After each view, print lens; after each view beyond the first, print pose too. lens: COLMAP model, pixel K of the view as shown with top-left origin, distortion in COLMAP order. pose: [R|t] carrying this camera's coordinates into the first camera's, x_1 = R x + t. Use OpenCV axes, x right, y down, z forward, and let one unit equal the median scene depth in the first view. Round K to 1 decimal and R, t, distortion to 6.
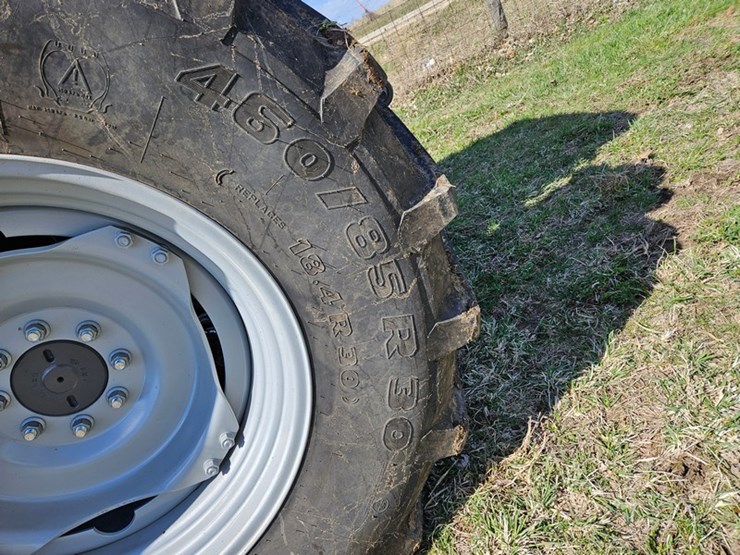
lens RADIAL K [[498.1, 0, 376.6], [0, 498.1, 277.1], [0, 0, 1]] dist [0.078975, -0.065806]
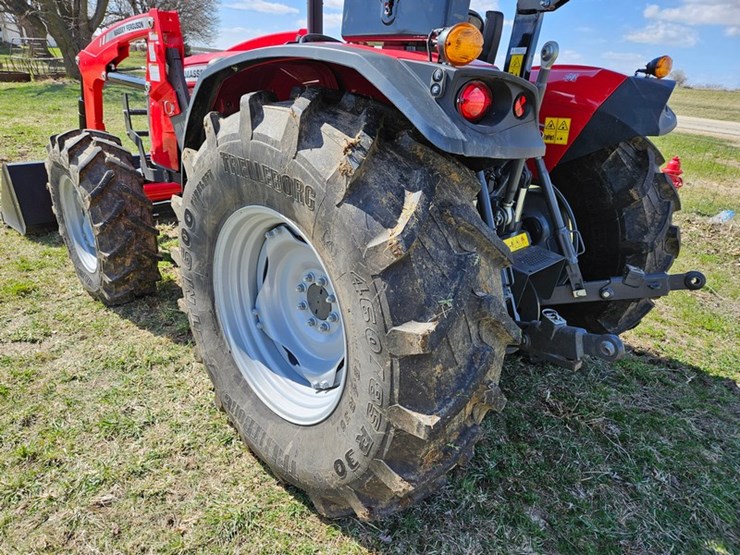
lens RADIAL K [[493.7, 0, 344.2], [0, 493.7, 276.4], [0, 0, 1]] dist [0.077981, -0.059542]
pose [[0.233050, 0.733193, -0.638840, 0.703106], [-0.586774, 0.629887, 0.508861, -1.055086], [0.775490, 0.256264, 0.577013, -0.168714]]
